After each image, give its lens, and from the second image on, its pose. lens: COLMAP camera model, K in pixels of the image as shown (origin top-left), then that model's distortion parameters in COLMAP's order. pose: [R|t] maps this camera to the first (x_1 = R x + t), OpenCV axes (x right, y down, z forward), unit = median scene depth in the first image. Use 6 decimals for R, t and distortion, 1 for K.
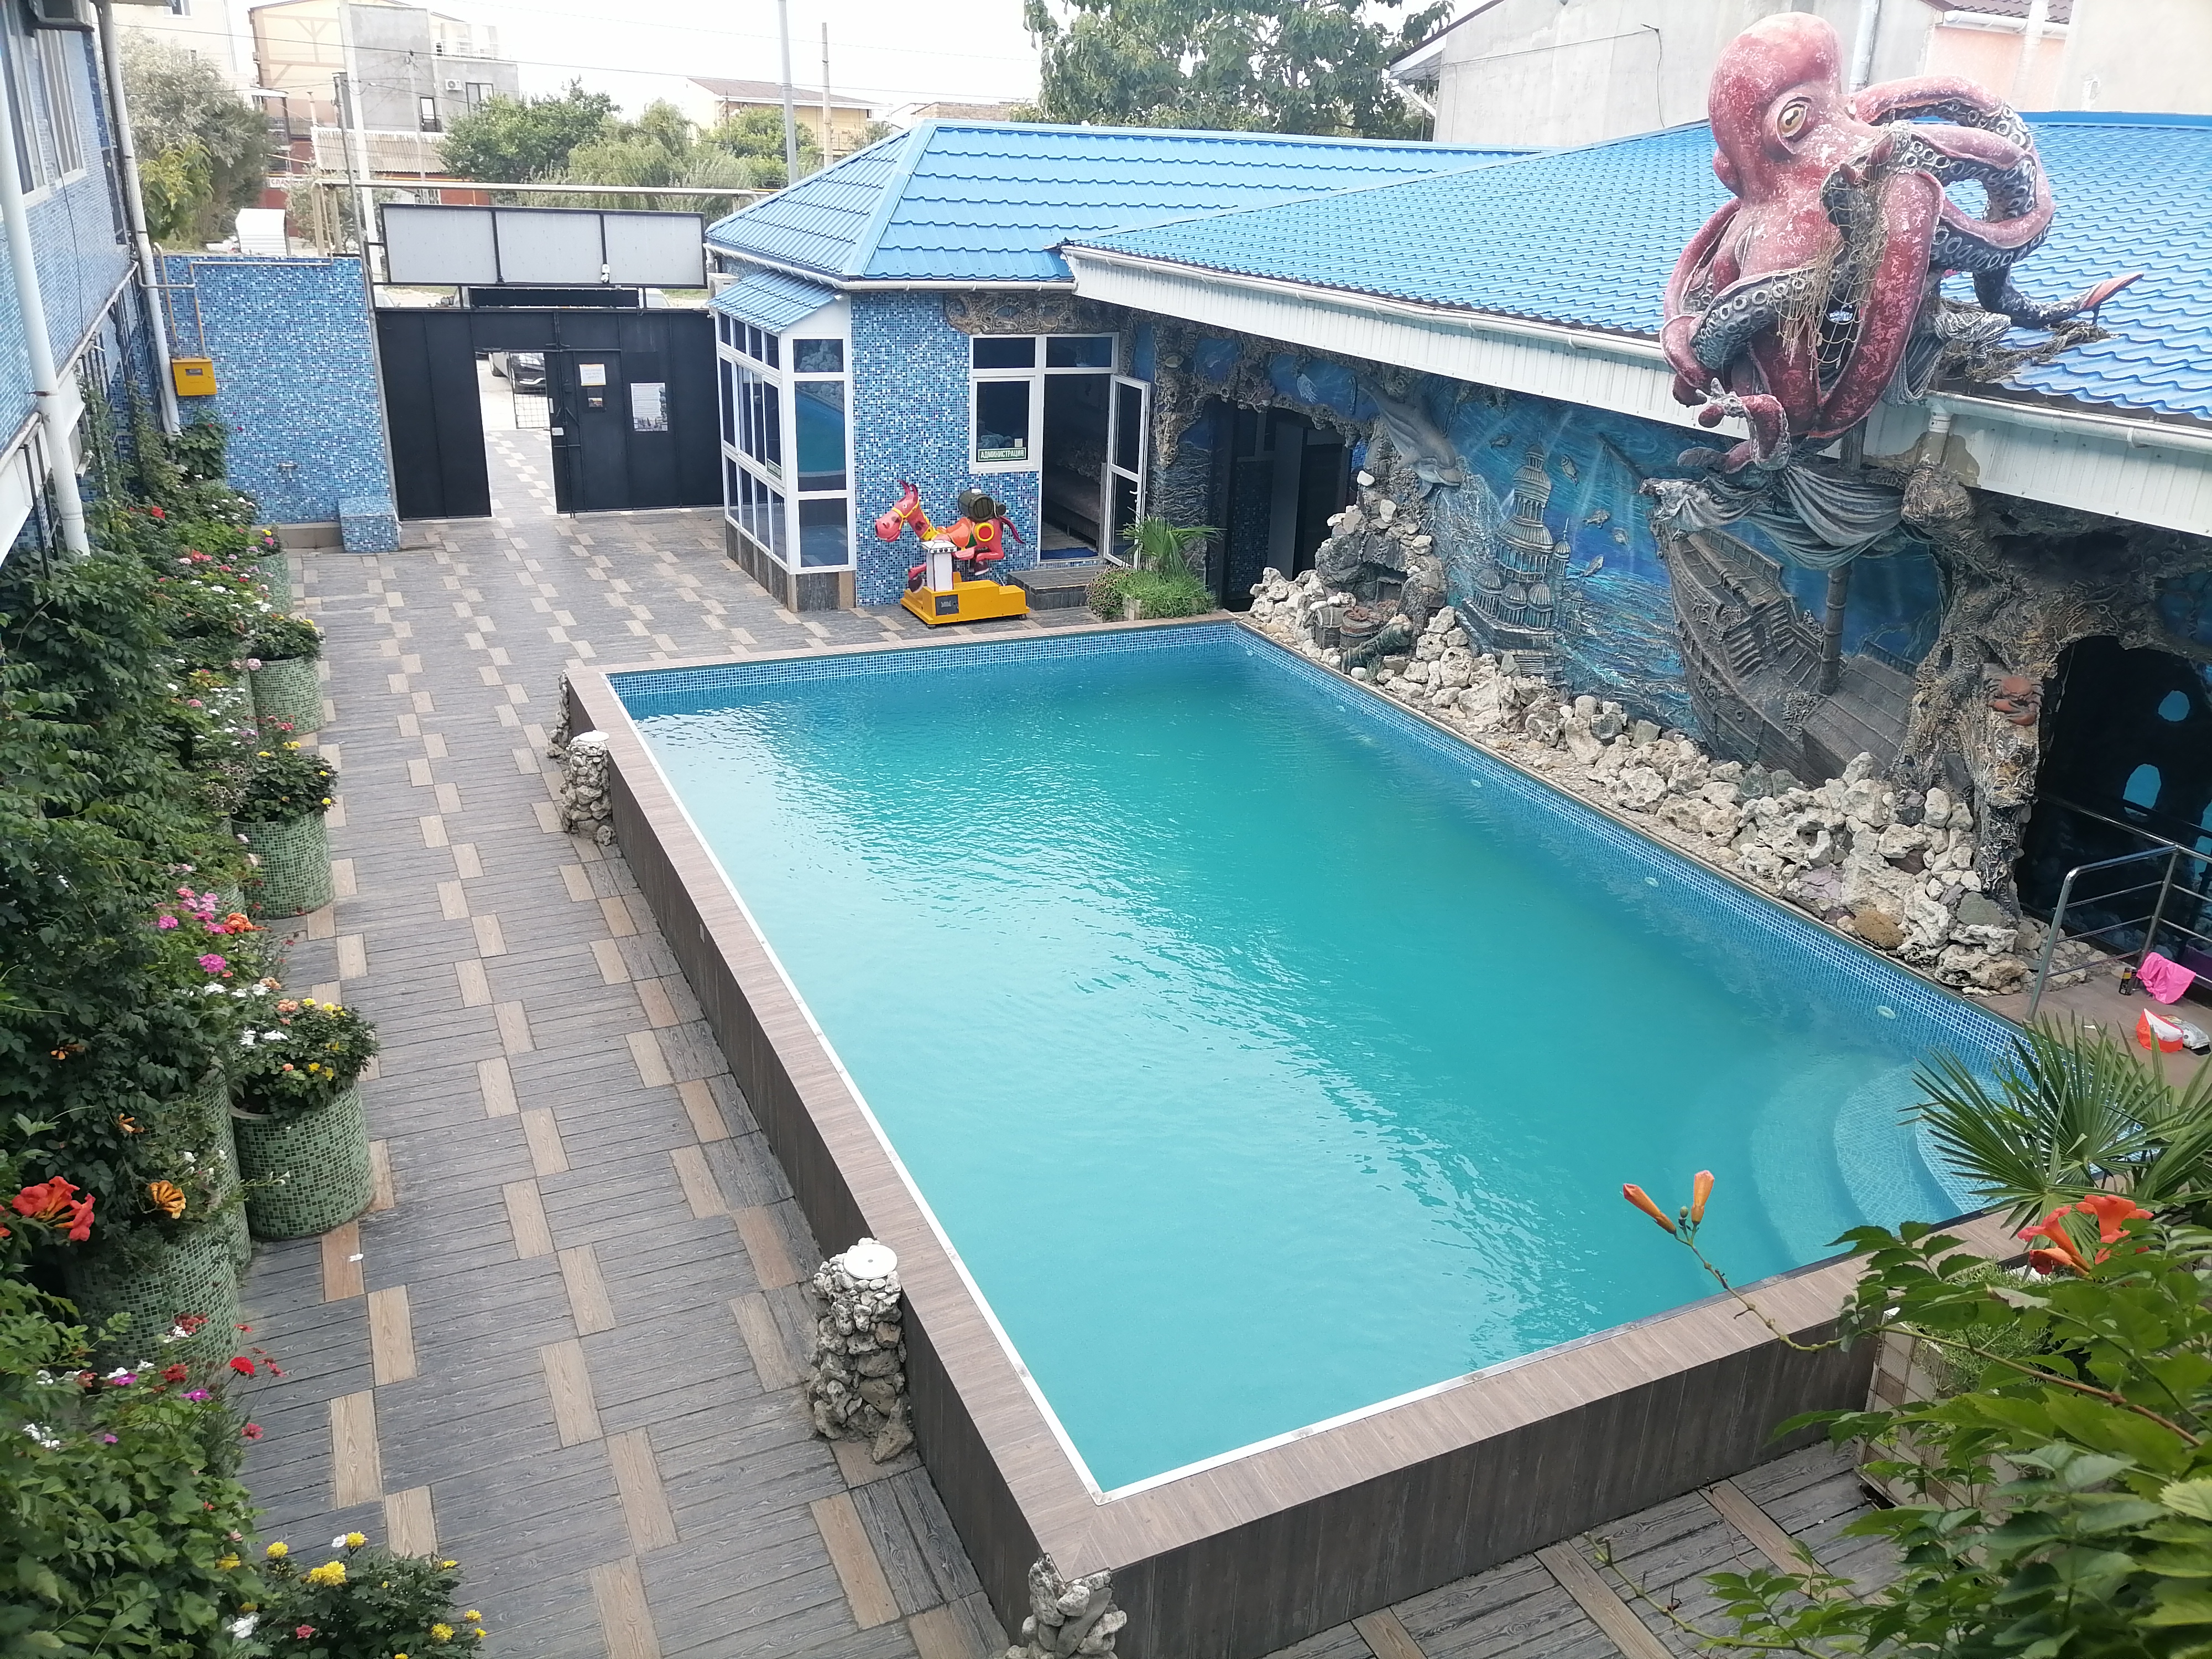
lens RADIAL K [[1680.4, 0, 1107.0], [0, 1680.4, 830.9], [0, 0, 1]] dist [0.001593, 0.002852]
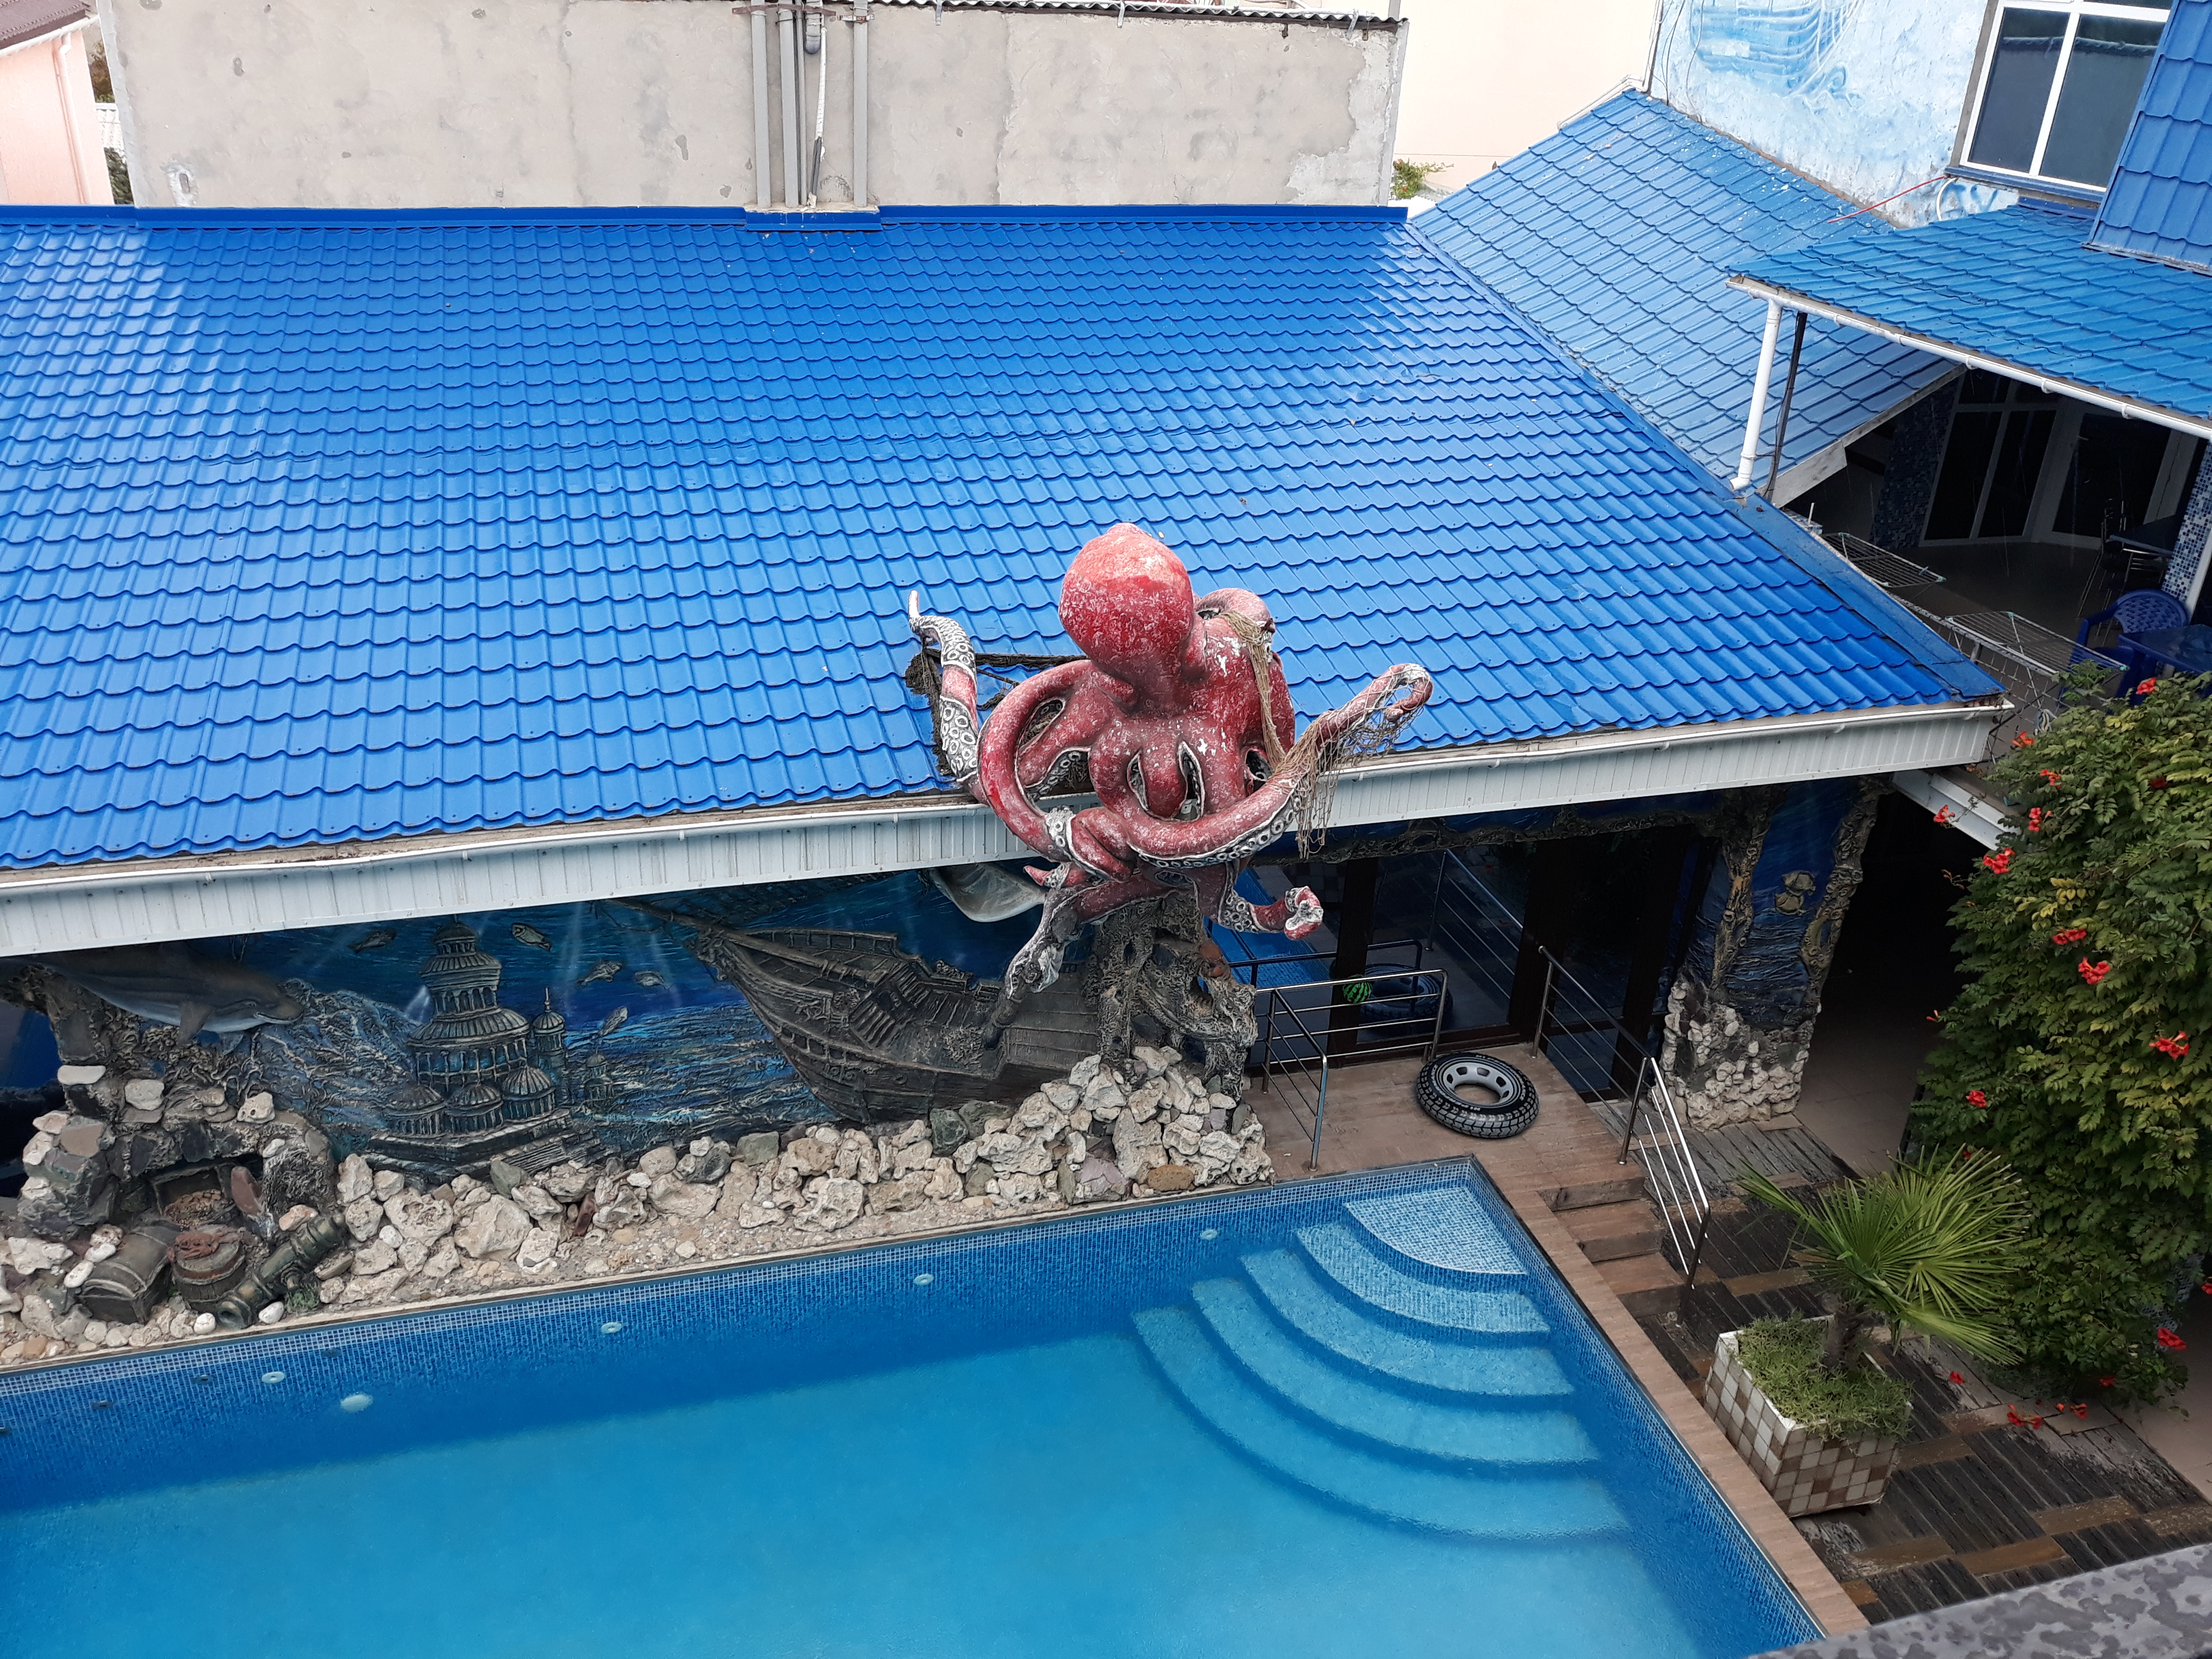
lens RADIAL K [[1771.1, 0, 1113.3], [0, 1771.1, 828.6], [0, 0, 1]] dist [-0.011652, -0.013325]
pose [[0.153727, -0.476392, 0.865690, -0.352829], [0.326971, 0.851273, 0.410395, -0.489782], [-0.932447, 0.219966, 0.286630, 0.494810]]
